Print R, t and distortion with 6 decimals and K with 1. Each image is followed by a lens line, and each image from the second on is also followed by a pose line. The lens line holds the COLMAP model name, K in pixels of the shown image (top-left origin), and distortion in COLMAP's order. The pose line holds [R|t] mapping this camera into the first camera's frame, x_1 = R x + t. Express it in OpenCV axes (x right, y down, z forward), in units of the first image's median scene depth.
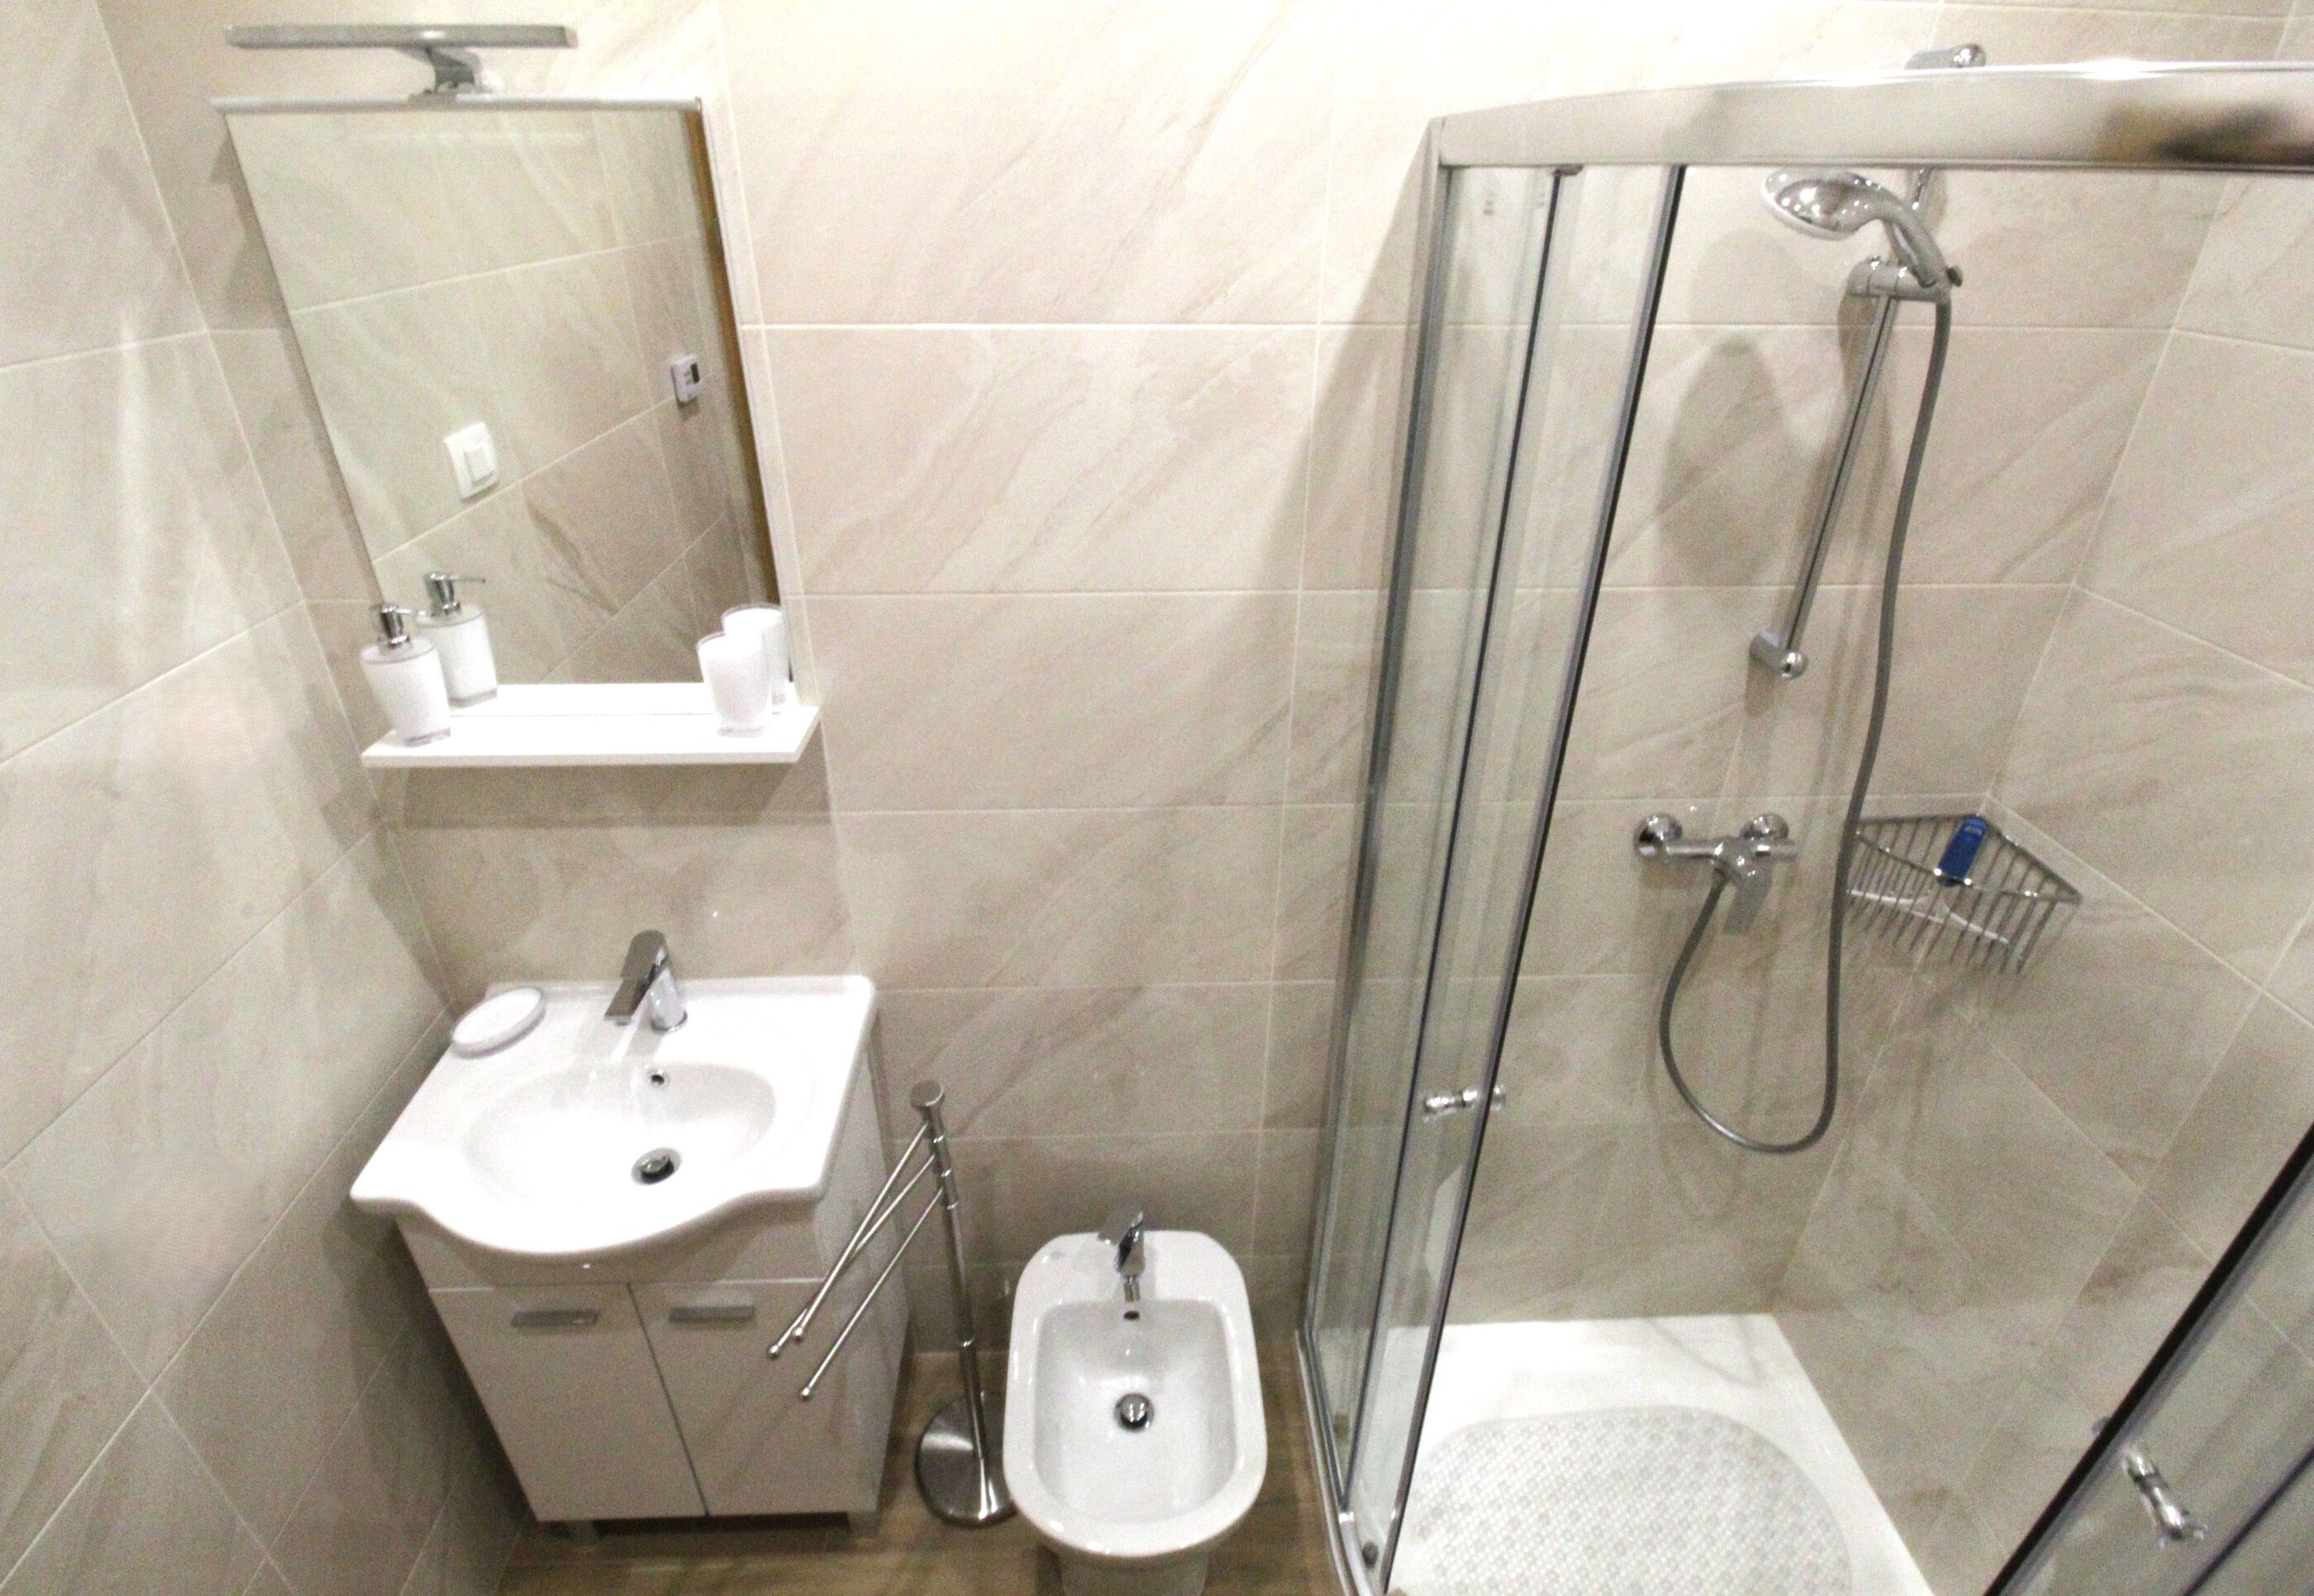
lens RADIAL K [[1115.2, 0, 1144.0], [0, 1115.2, 789.4], [0, 0, 1]] dist [-0.000523, -0.013598]
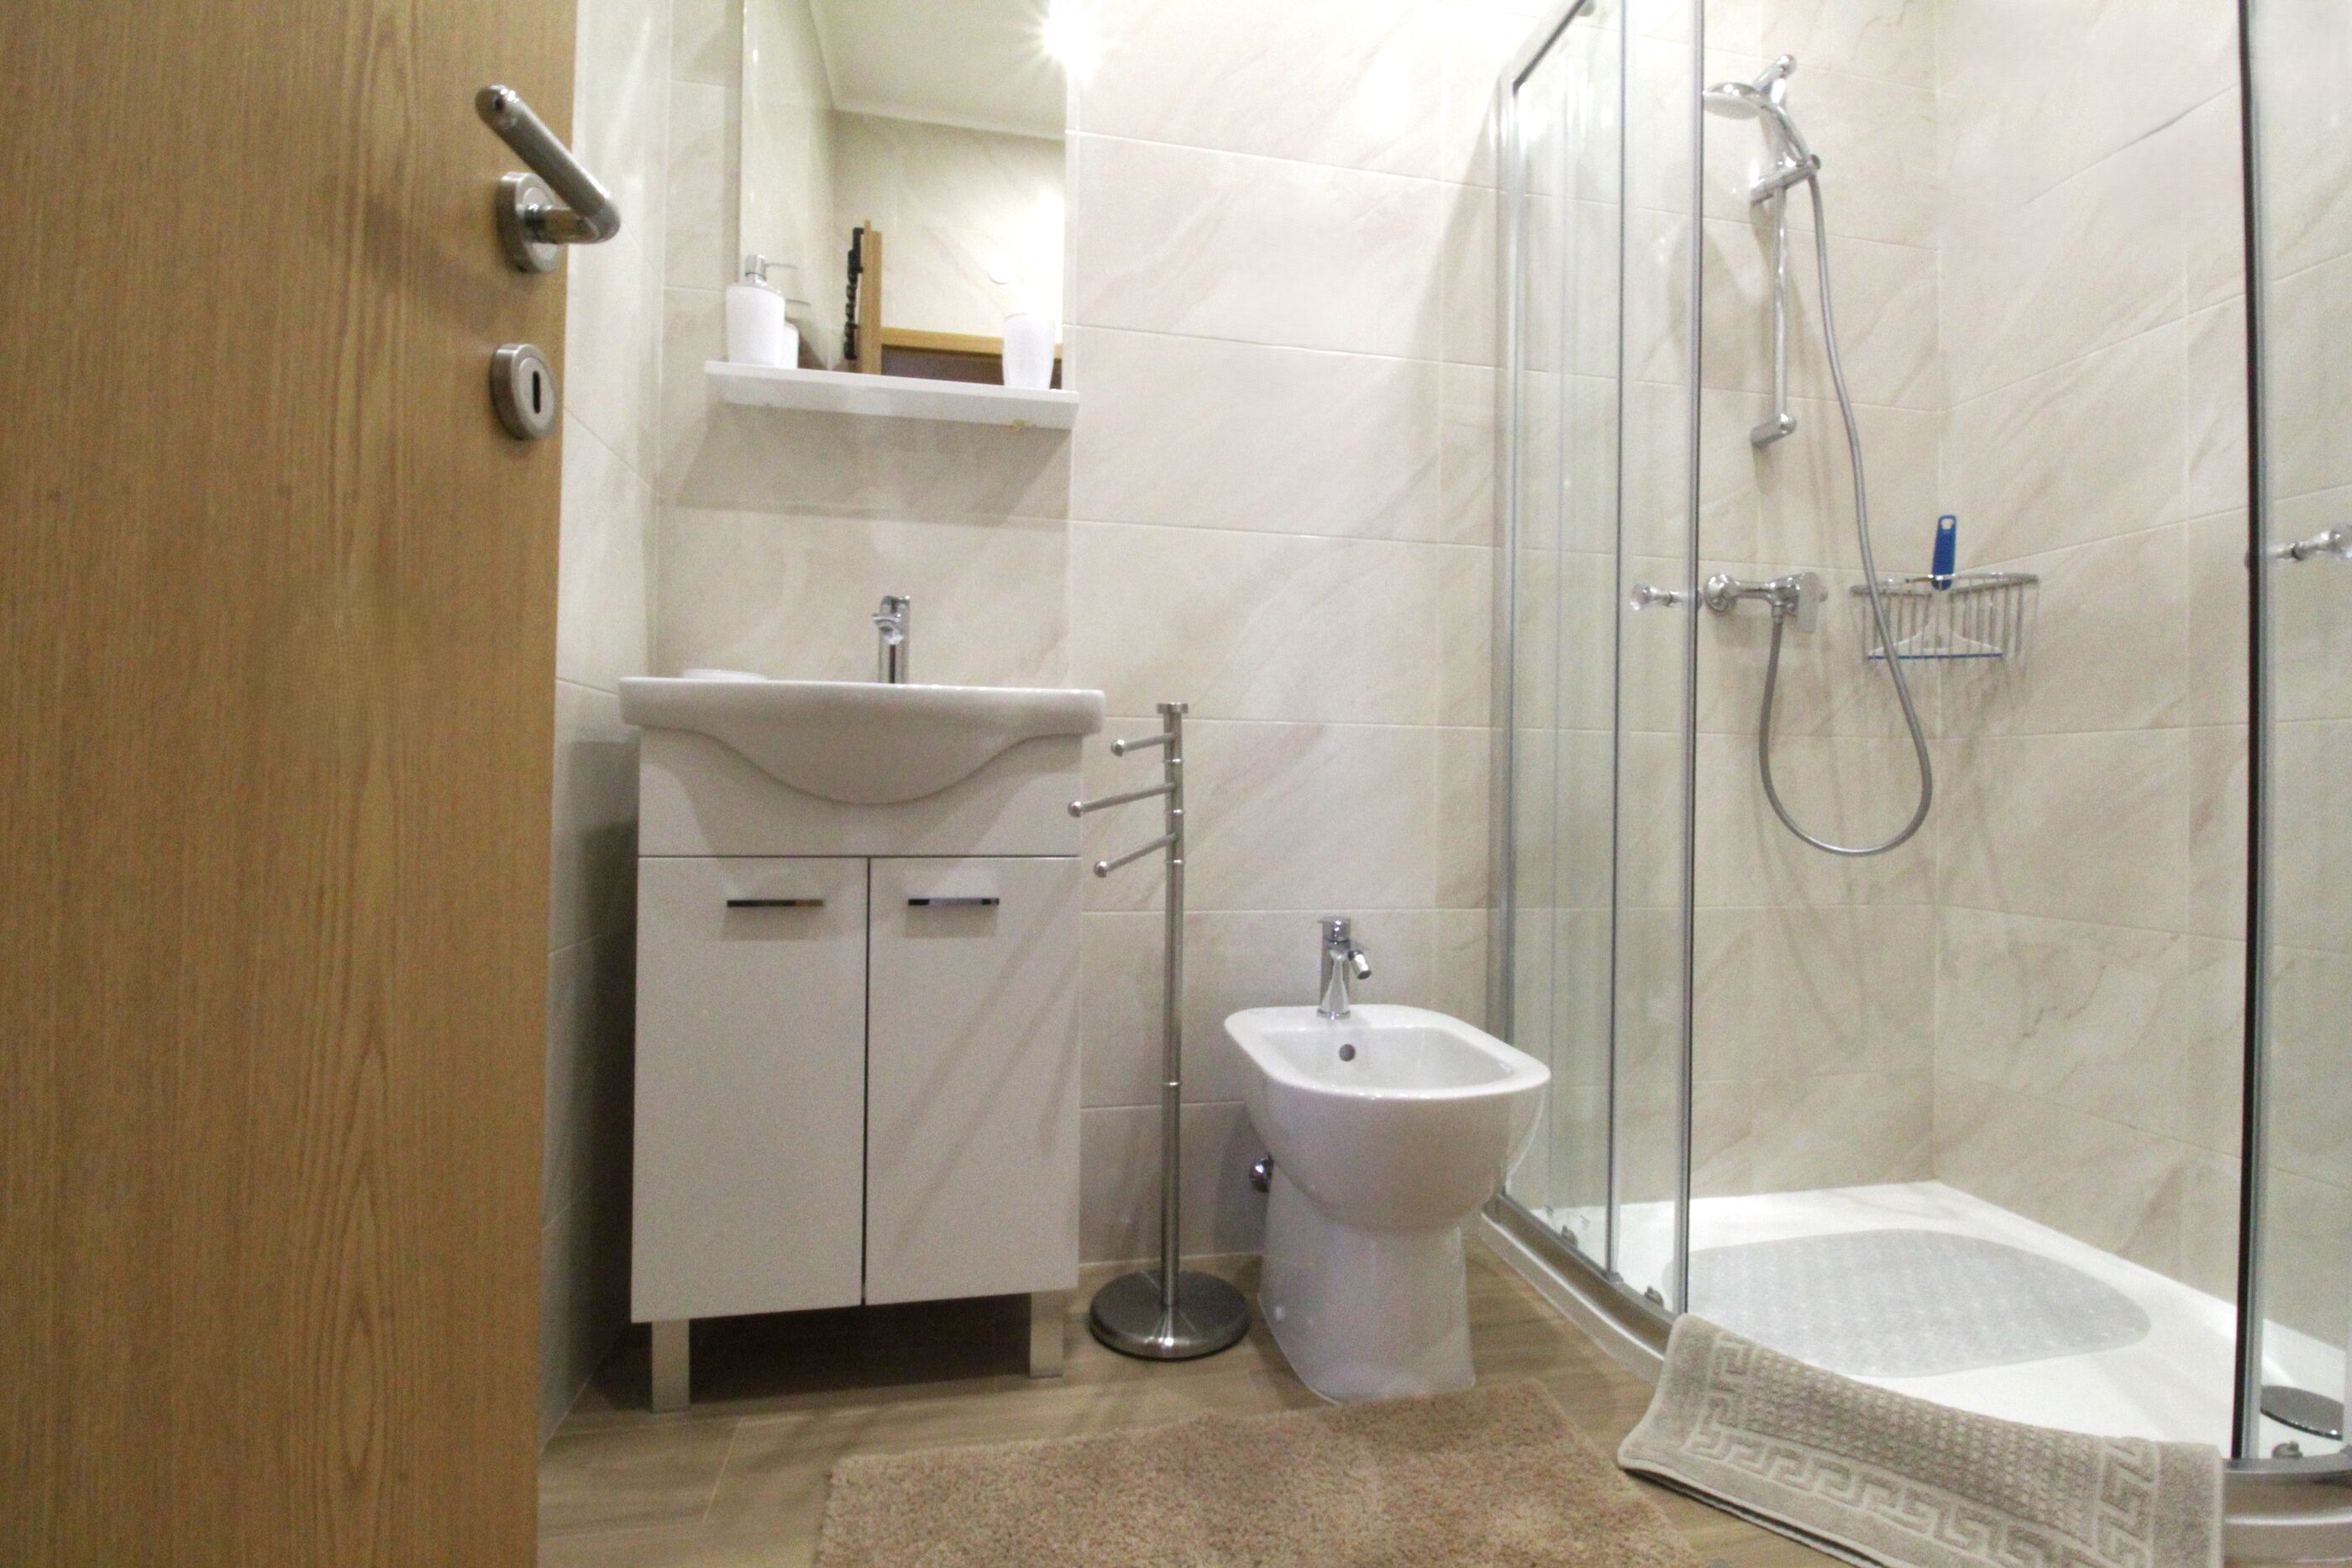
lens RADIAL K [[1091.4, 0, 1204.8], [0, 1091.4, 781.5], [0, 0, 1]] dist [0.001161, -0.014012]
pose [[0.986628, 0.013302, 0.162445, -0.321156], [0.067468, 0.873937, -0.481334, 0.810224], [-0.148369, 0.485857, 0.861353, 0.137034]]
